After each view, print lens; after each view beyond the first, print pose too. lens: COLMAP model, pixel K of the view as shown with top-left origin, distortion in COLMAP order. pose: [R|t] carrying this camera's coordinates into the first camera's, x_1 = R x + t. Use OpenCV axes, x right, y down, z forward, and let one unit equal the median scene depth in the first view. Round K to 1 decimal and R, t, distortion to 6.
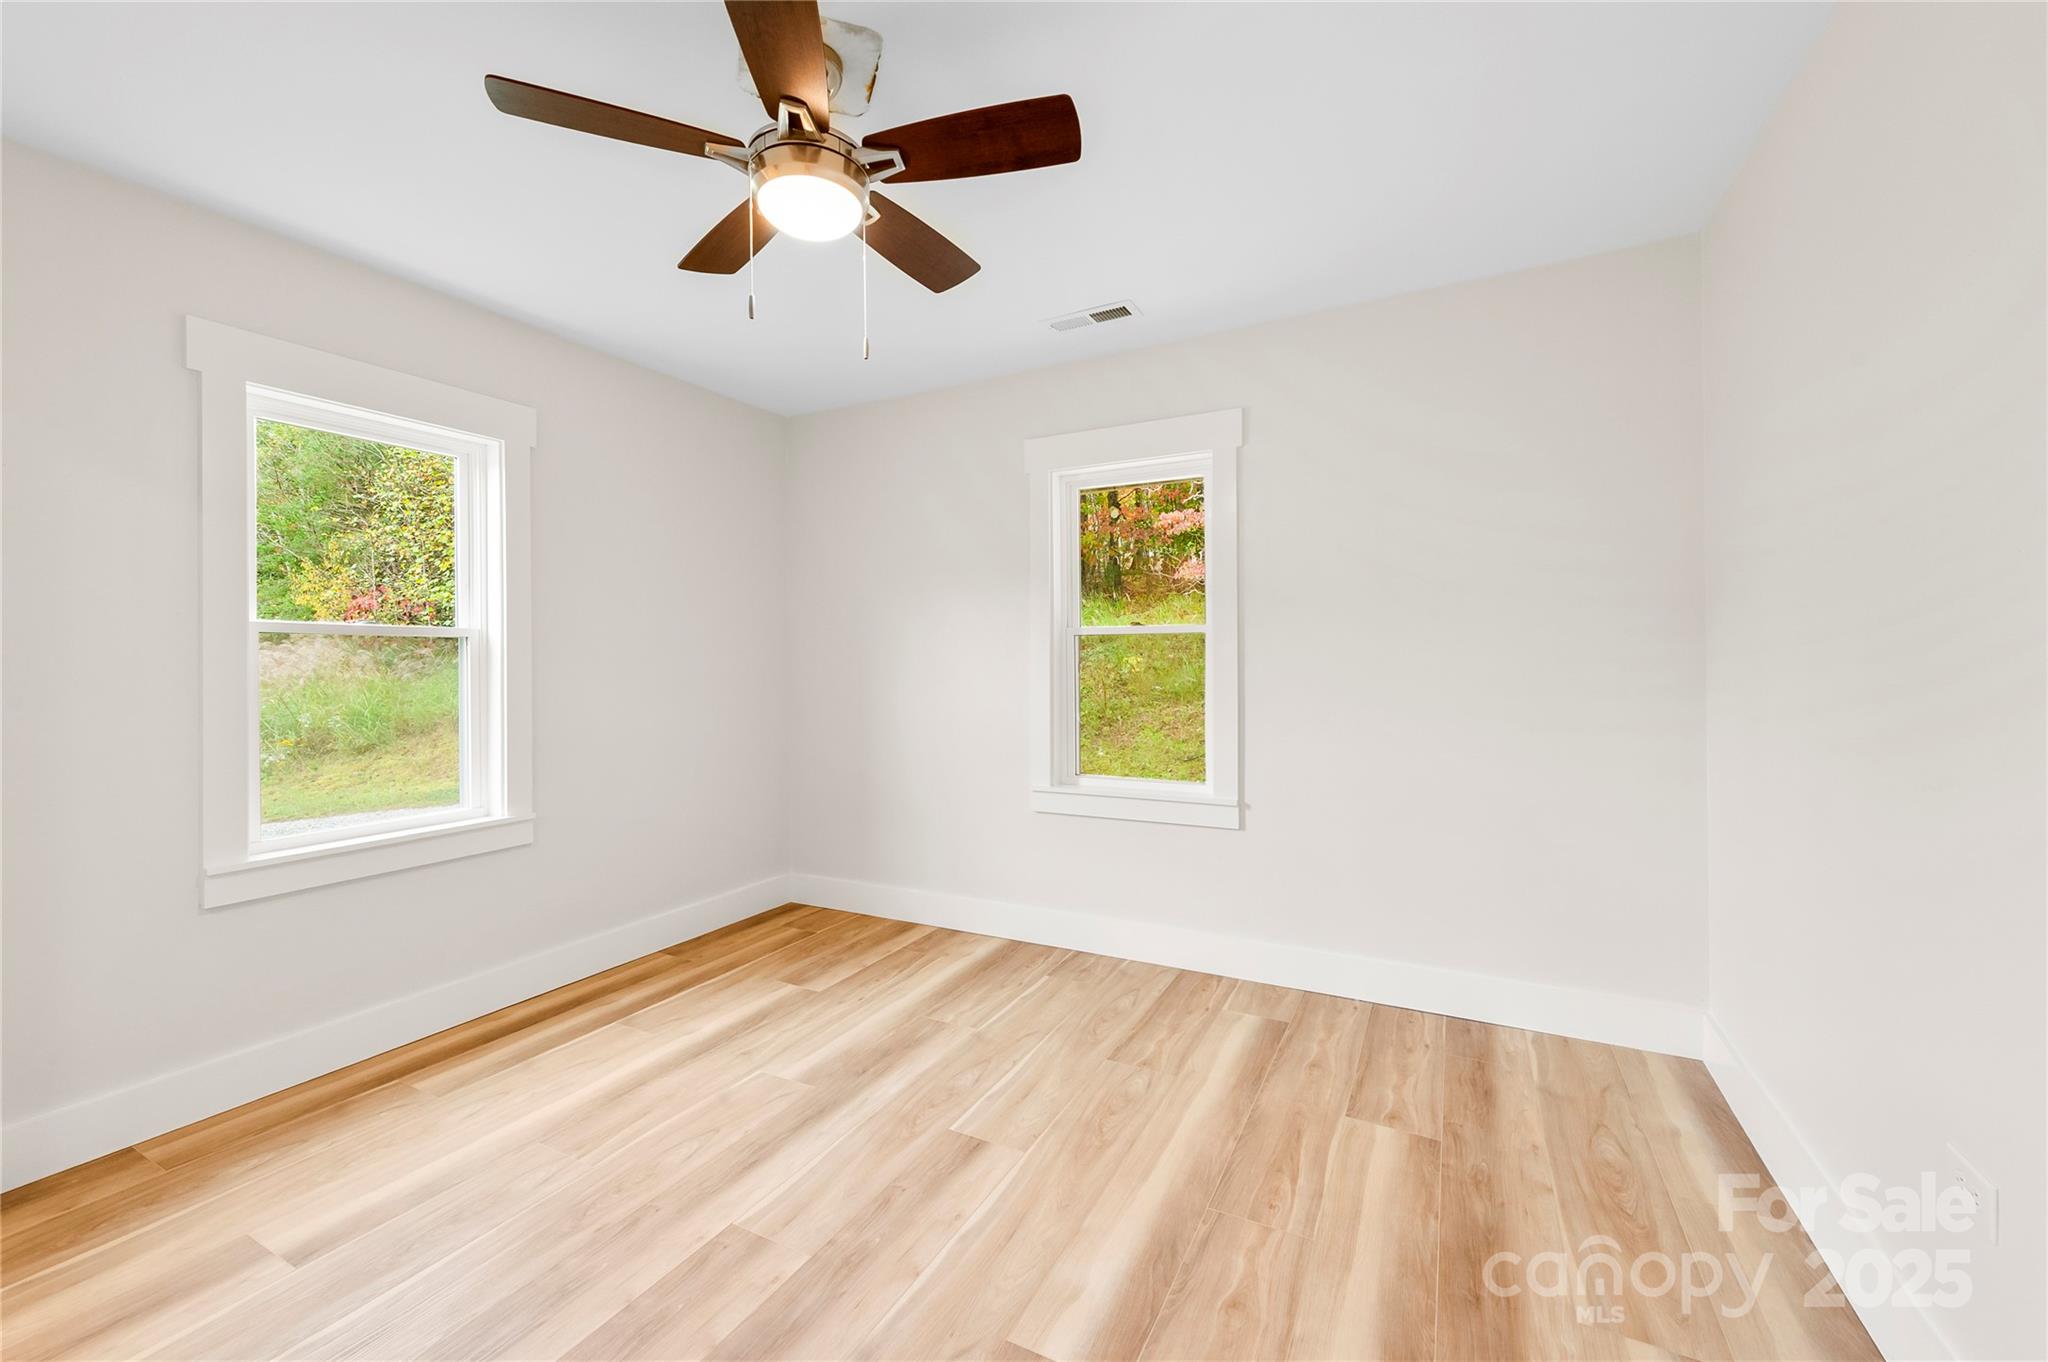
lens RADIAL K [[808.3, 0, 1021.6], [0, 808.3, 672.0], [0, 0, 1]] dist [0.020202, -0.006336]
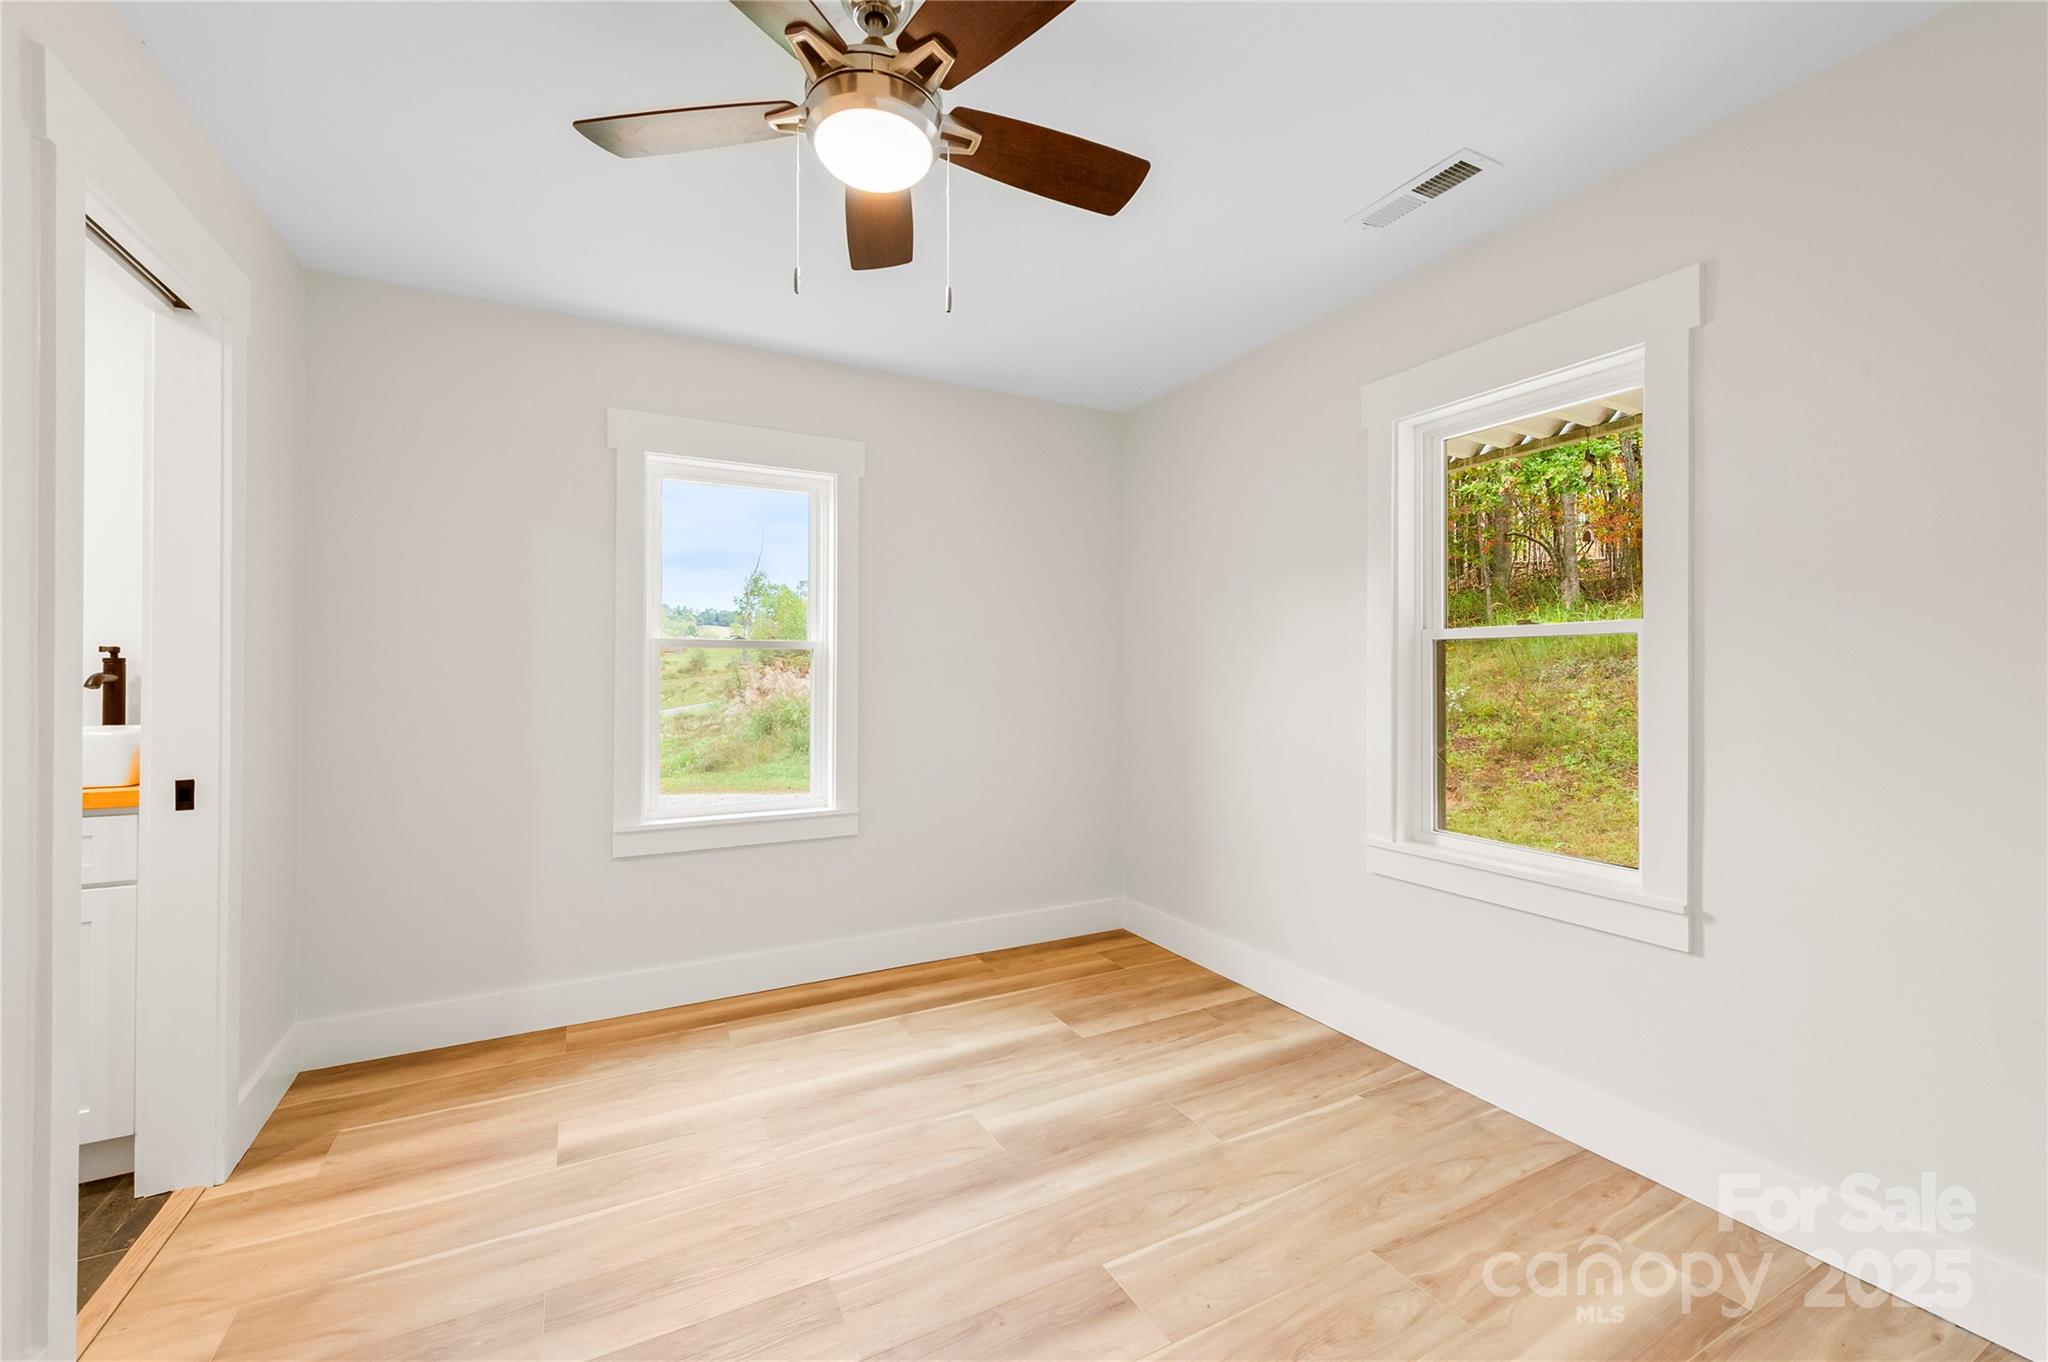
lens RADIAL K [[819.0, 0, 1021.2], [0, 819.0, 677.5], [0, 0, 1]] dist [0.019566, -0.005810]
pose [[0.826380, 0.012037, -0.562984, 0.212091], [-0.015082, 0.999886, -0.000759, -0.006198], [0.562911, 0.009118, 0.826467, 0.207262]]
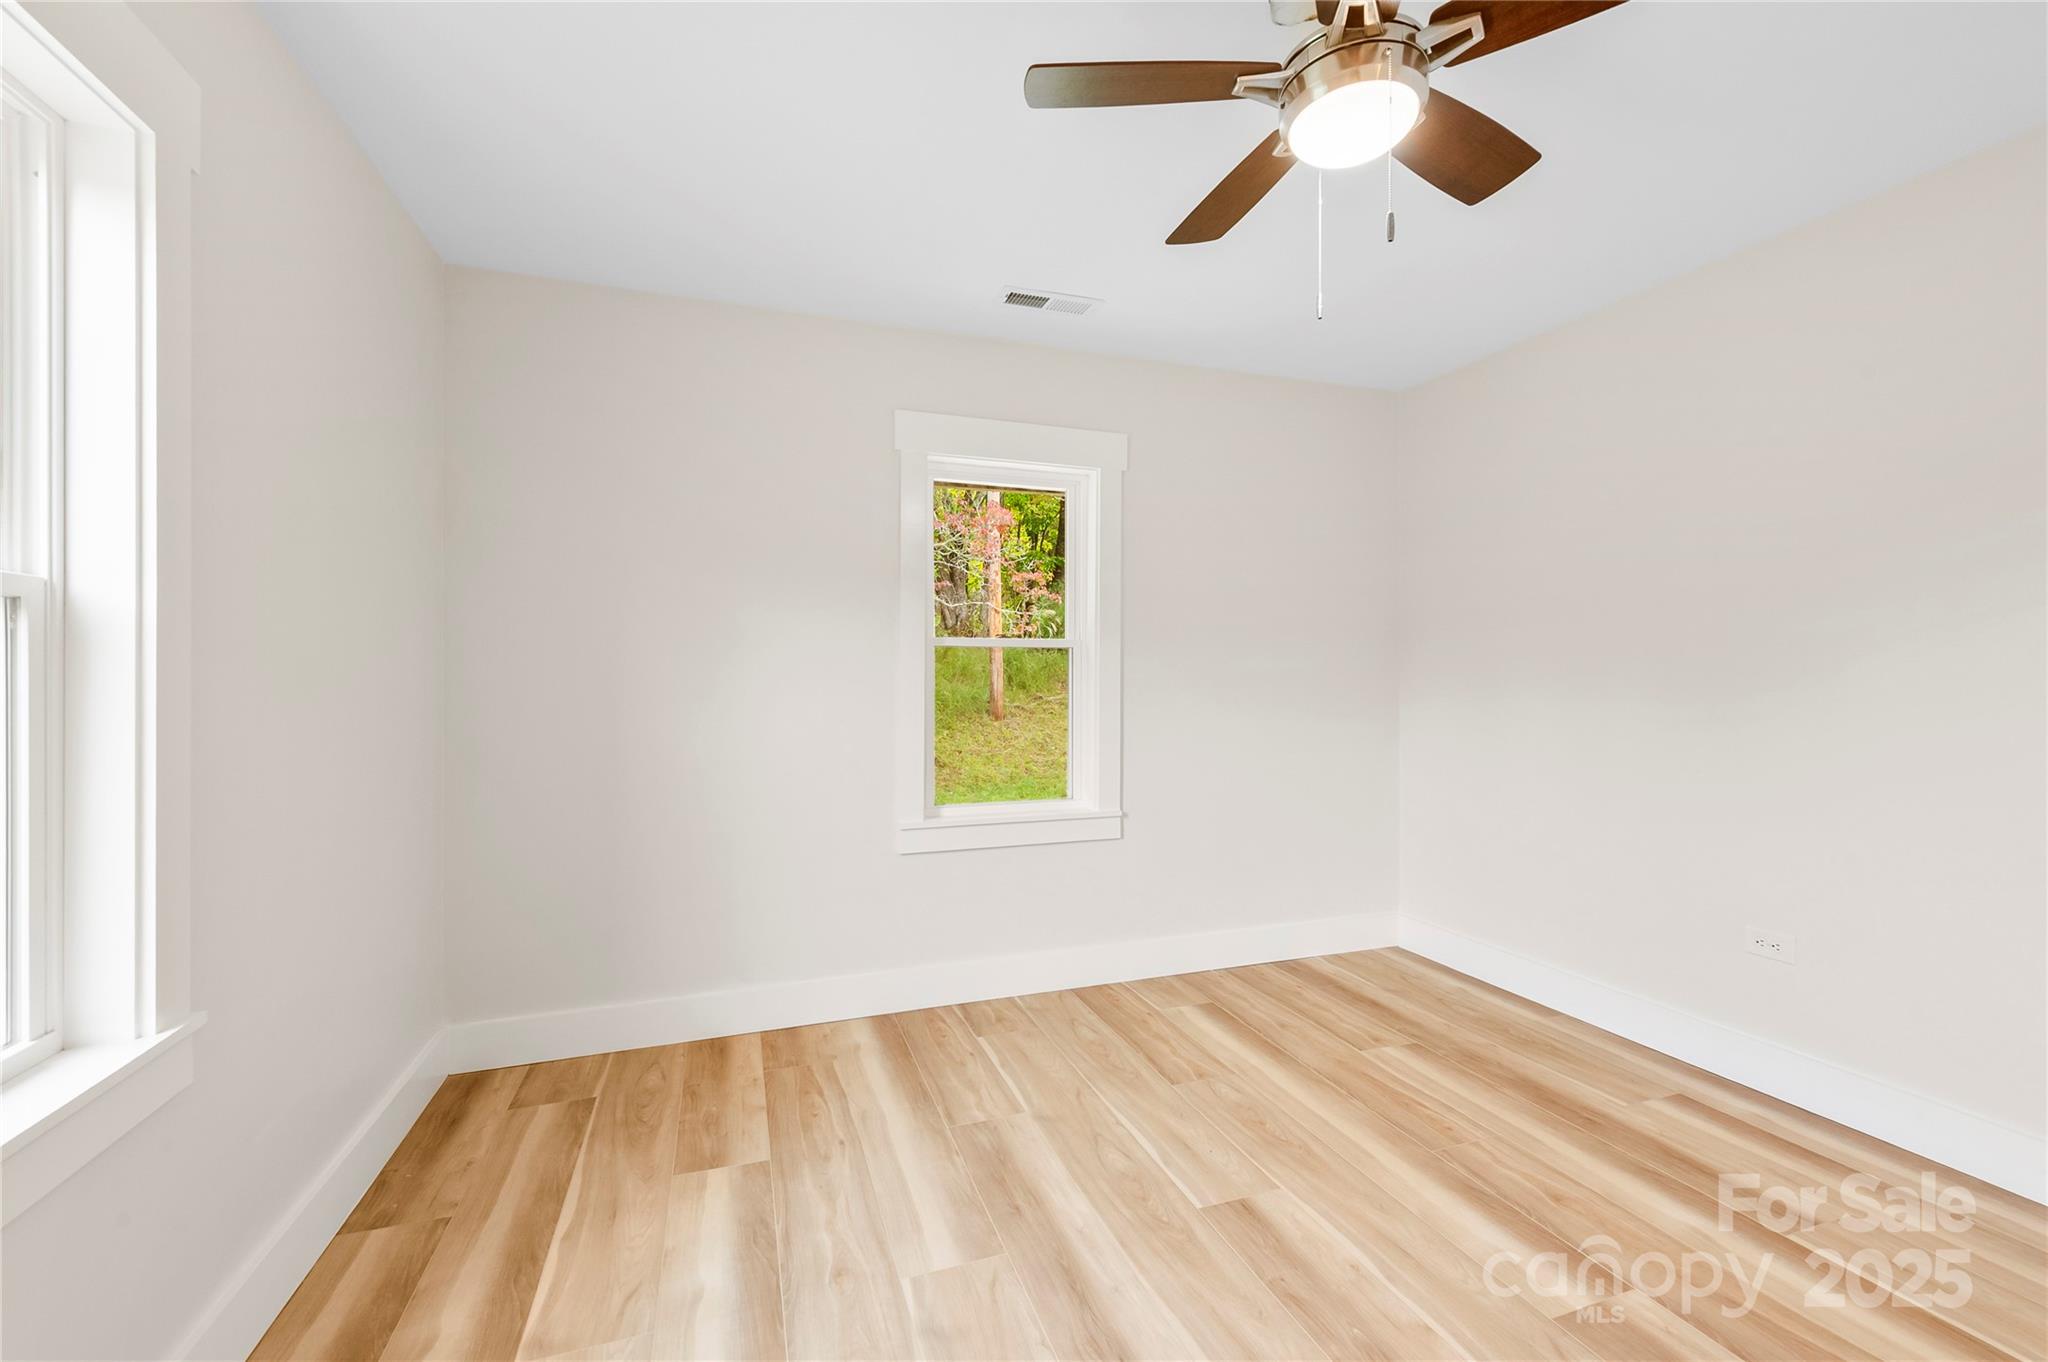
lens RADIAL K [[840.2, 0, 1024.0], [0, 840.2, 681.0], [0, 0, 1]] dist [0.012527, -0.000177]
pose [[0.679365, 0.005735, 0.733778, -0.645331], [0.002459, 0.999946, -0.010092, 0.002737], [-0.733796, 0.008660, 0.679315, 0.375229]]
